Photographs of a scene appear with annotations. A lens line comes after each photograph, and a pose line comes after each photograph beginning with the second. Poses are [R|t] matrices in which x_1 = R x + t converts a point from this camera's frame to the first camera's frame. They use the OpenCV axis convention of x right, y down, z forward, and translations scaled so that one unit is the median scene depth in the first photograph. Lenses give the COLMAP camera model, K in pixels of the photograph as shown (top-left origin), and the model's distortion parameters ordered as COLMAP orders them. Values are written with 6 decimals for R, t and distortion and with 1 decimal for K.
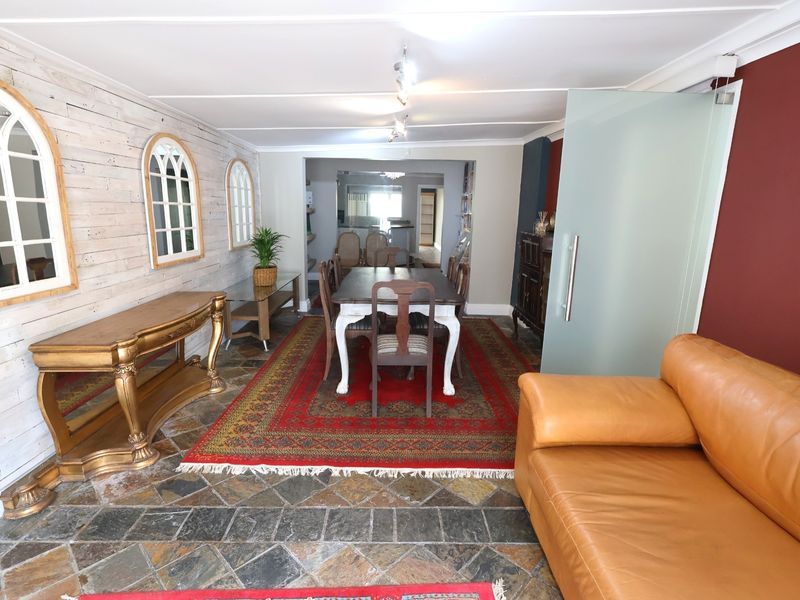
lens RADIAL K [[415.3, 0, 400.0], [0, 415.3, 300.0], [0, 0, 1]] dist [-0.001257, 0.001400]
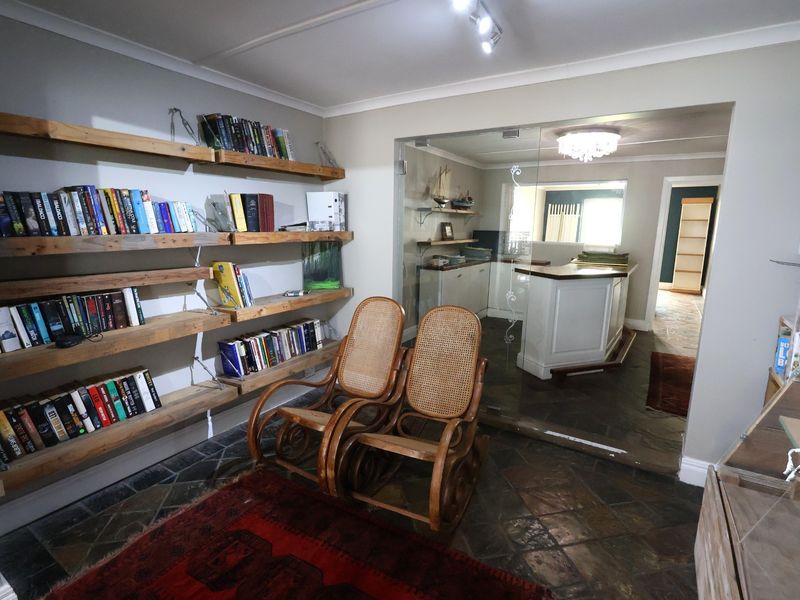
lens RADIAL K [[415.3, 0, 400.0], [0, 415.3, 300.0], [0, 0, 1]] dist [-0.001257, 0.001400]
pose [[0.837571, 0.086879, -0.539376, 0.050326], [-0.110210, 0.993847, -0.011056, -0.082923], [0.535097, 0.068705, 0.841992, 0.375443]]
